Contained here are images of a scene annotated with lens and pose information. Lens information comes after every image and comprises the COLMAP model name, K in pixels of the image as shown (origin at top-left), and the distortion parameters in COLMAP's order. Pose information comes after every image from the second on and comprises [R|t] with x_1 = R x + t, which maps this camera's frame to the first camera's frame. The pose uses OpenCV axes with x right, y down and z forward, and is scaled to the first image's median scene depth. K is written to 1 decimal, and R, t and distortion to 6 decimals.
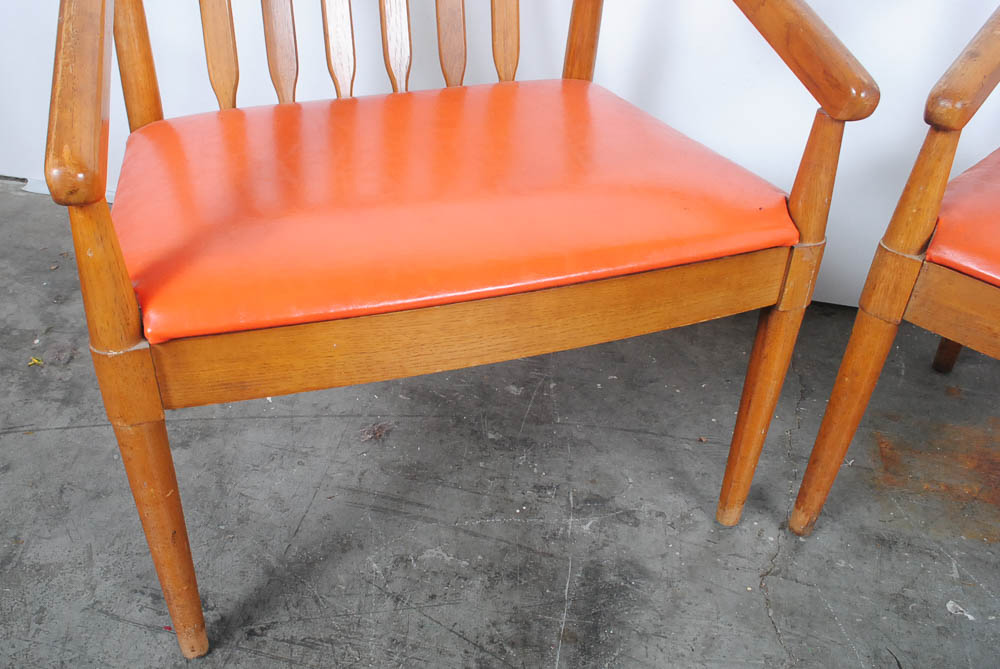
lens RADIAL K [[866.2, 0, 466.2], [0, 866.2, 347.6], [0, 0, 1]] dist [-0.075930, -0.015771]
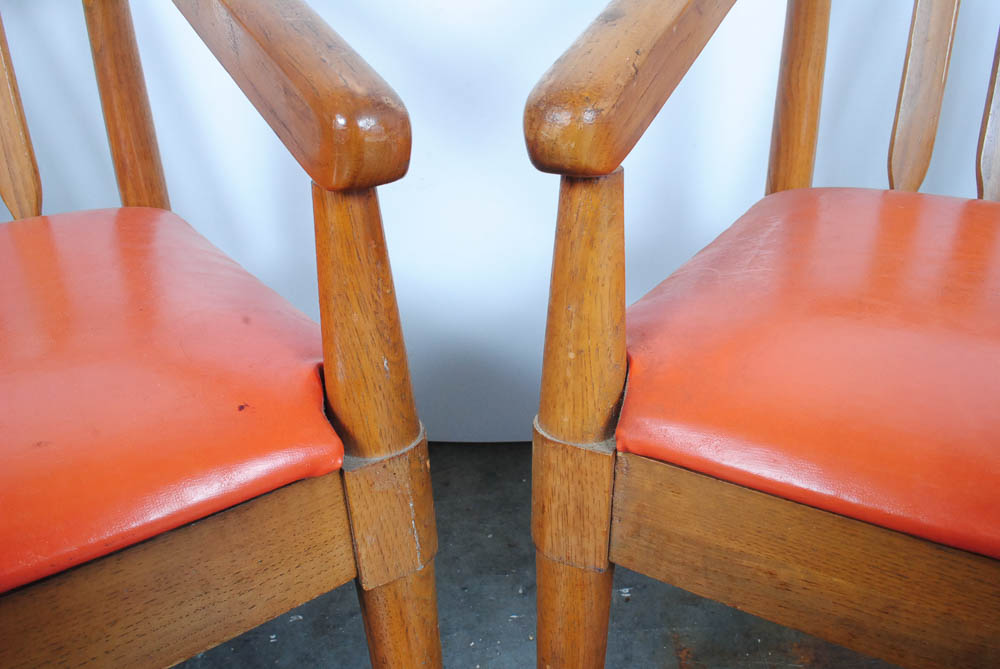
lens RADIAL K [[814.5, 0, 495.7], [0, 814.5, 343.4], [0, 0, 1]] dist [-0.082012, -0.002476]
pose [[0.967453, -0.150599, 0.203358, 0.293069], [0.179463, 0.974895, -0.131804, -0.085774], [-0.178403, 0.164010, 0.970192, 0.414537]]
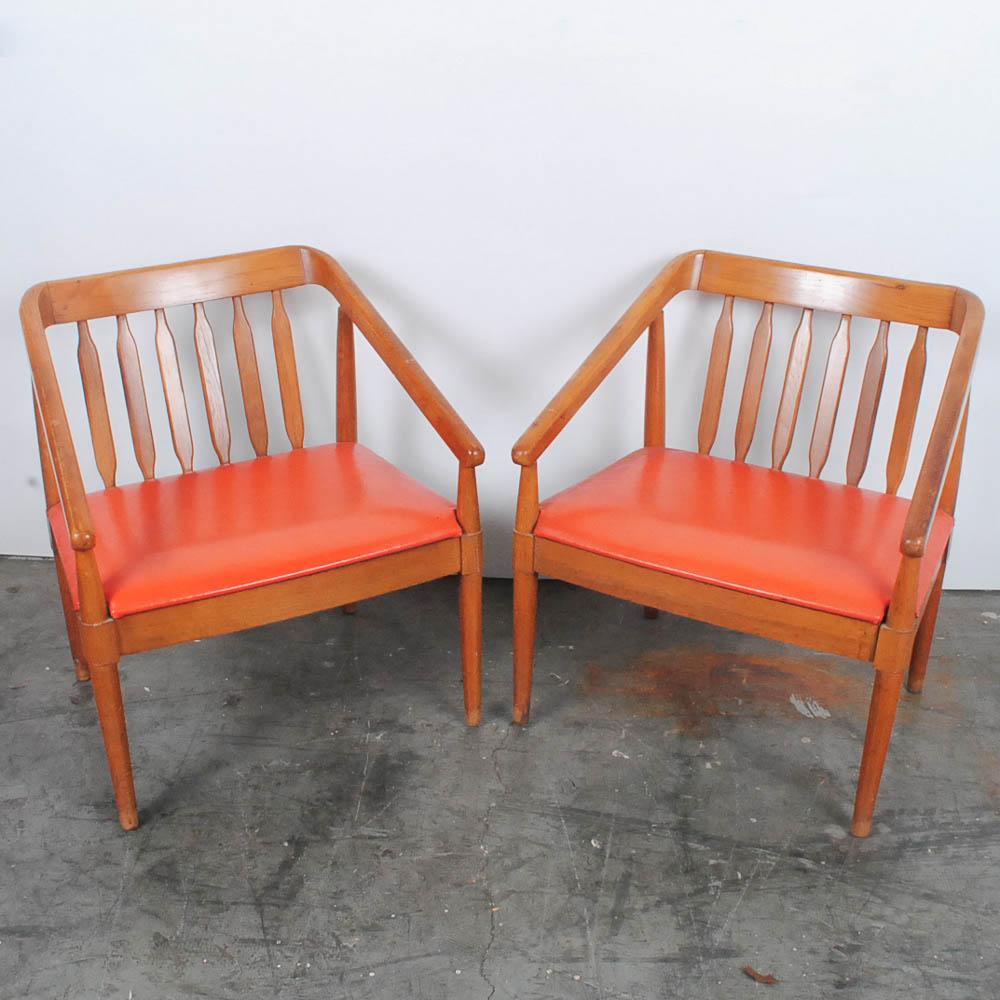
lens RADIAL K [[1104.5, 0, 457.9], [0, 1104.5, 537.5], [0, 0, 1]] dist [-0.075172, 0.000000]
pose [[0.985055, -0.102466, 0.138449, 0.045982], [0.122948, 0.981232, -0.148553, 0.168712], [-0.120628, 0.163355, 0.979165, -0.942703]]
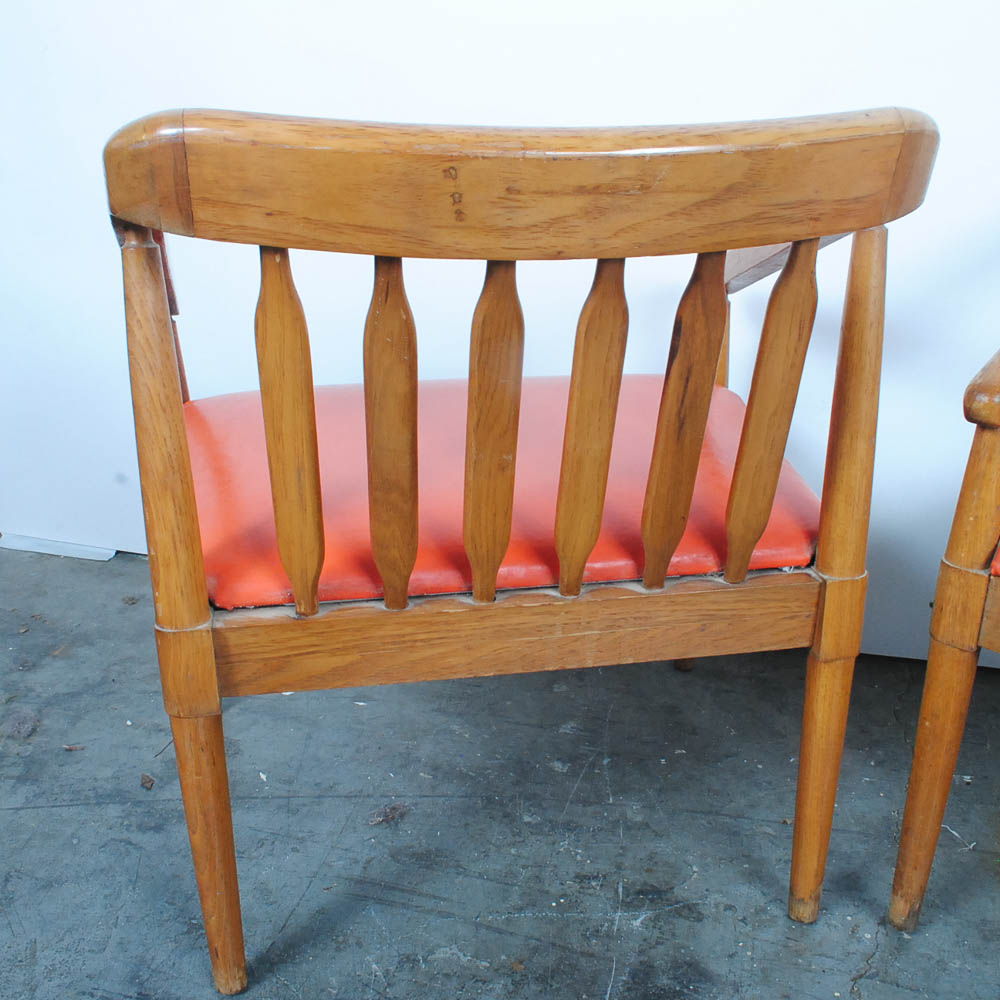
lens RADIAL K [[1104.5, 0, 521.0], [0, 1104.5, 507.0], [0, 0, 1]] dist [-0.075172, 0.000000]
pose [[0.999497, -0.016269, -0.027223, 0.064125], [0.009409, 0.971866, -0.235344, 0.067891], [0.030286, 0.234970, 0.971531, -0.100029]]
